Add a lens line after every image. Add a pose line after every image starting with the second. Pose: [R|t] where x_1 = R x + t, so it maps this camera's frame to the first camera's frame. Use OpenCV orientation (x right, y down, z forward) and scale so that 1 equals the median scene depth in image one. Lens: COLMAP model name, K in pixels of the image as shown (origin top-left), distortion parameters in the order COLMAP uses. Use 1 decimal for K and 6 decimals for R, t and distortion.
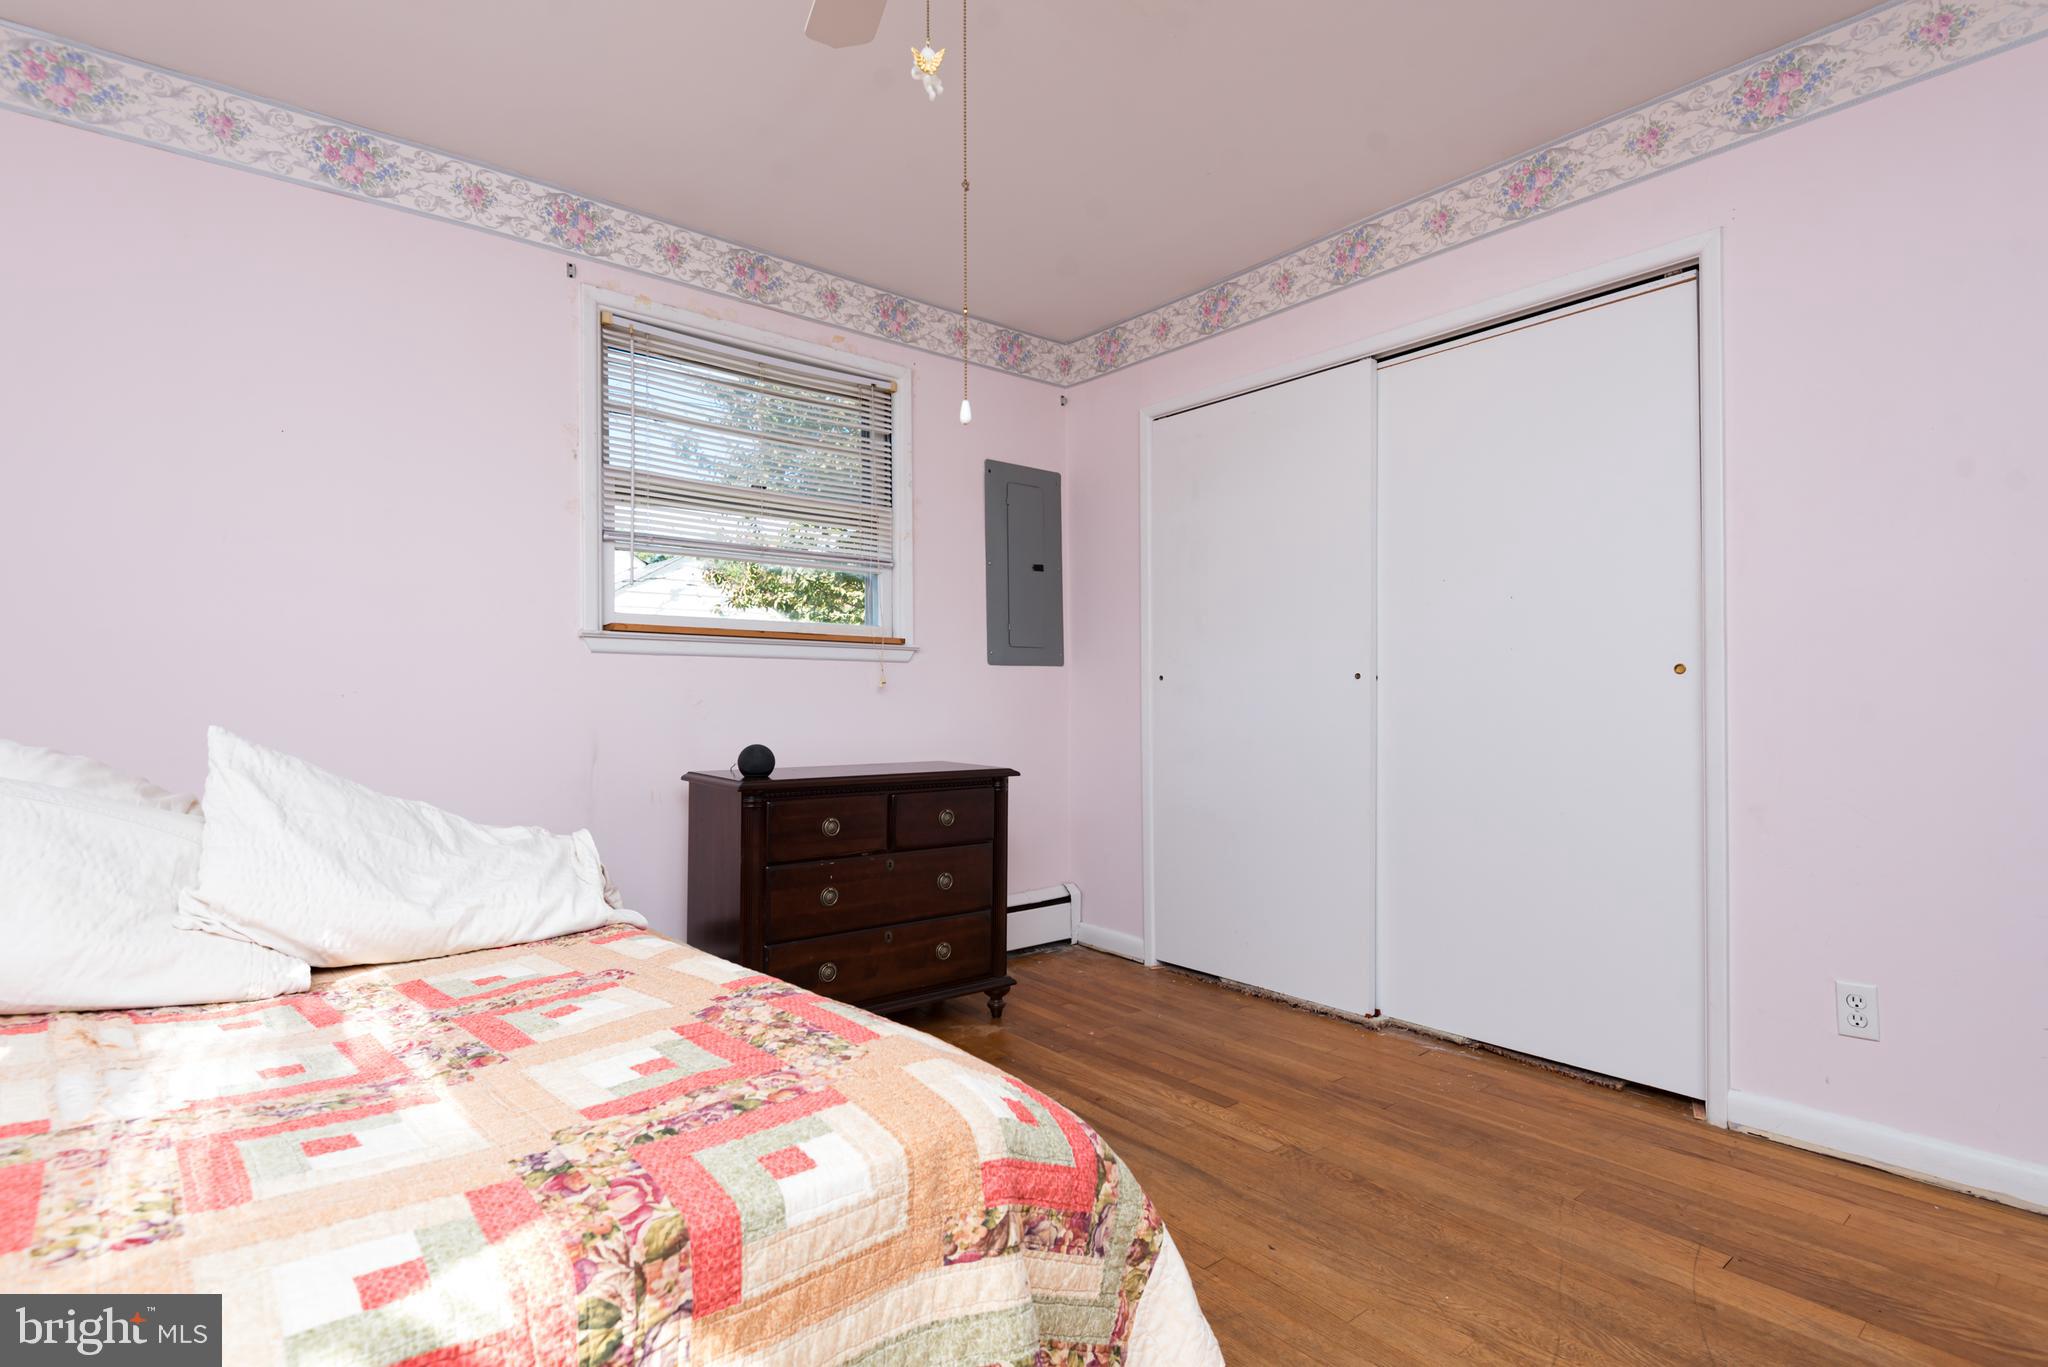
lens RADIAL K [[988.5, 0, 1019.3], [0, 988.5, 687.2], [0, 0, 1]] dist [0.014310, -0.013912]
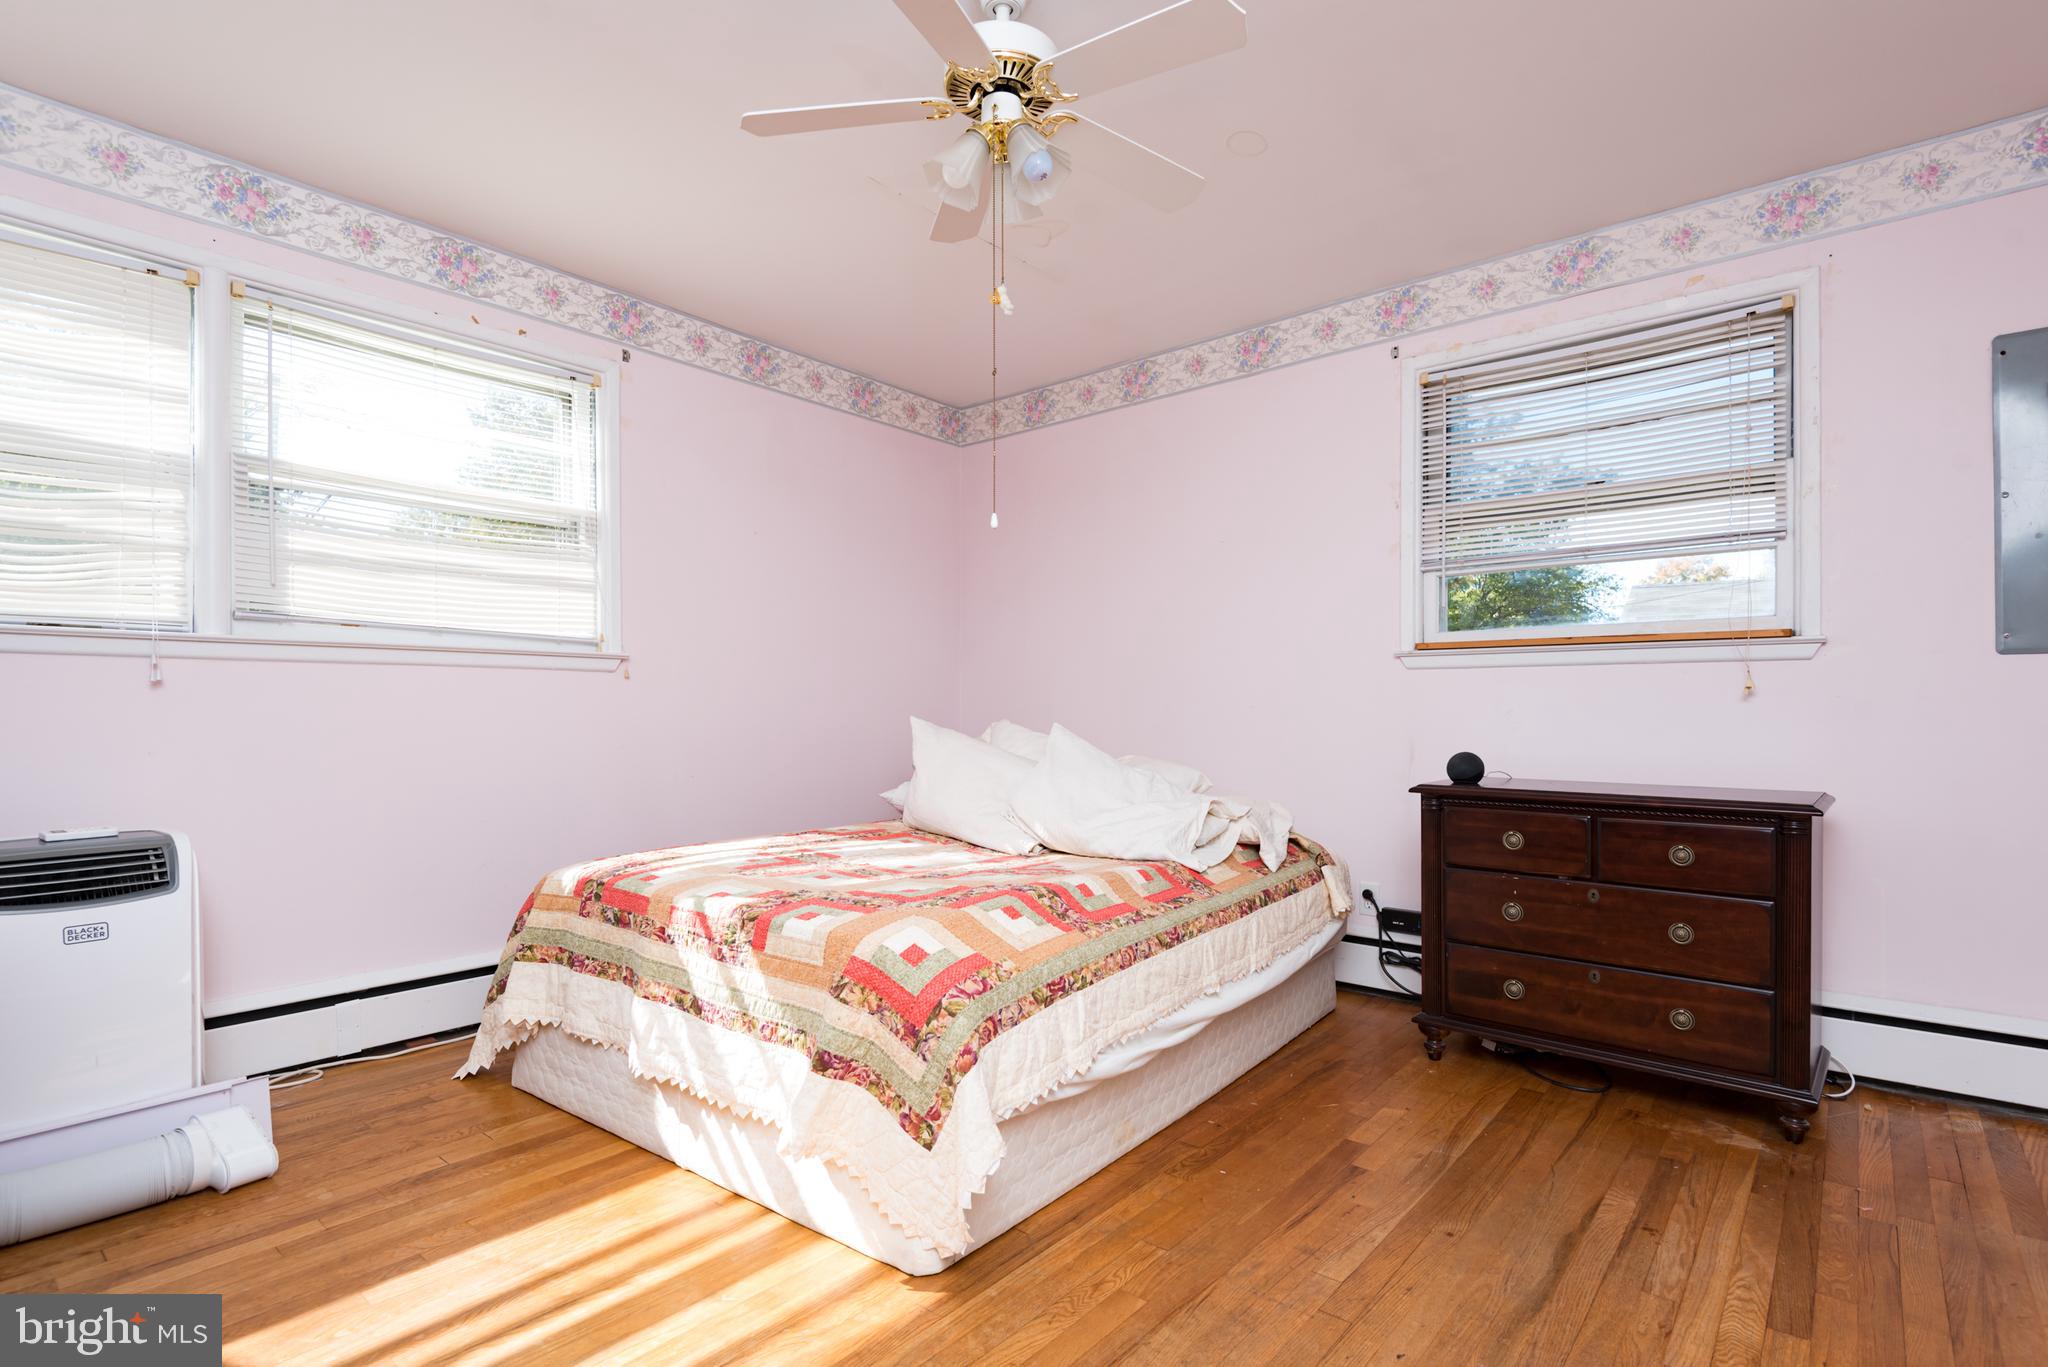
lens RADIAL K [[988.5, 0, 1024.7], [0, 988.5, 701.5], [0, 0, 1]] dist [0.014310, -0.013912]
pose [[0.179201, -0.008387, -0.983777, 0.666262], [0.016307, 0.999852, -0.005554, 0.002241], [0.983677, -0.015047, 0.179311, 0.347591]]
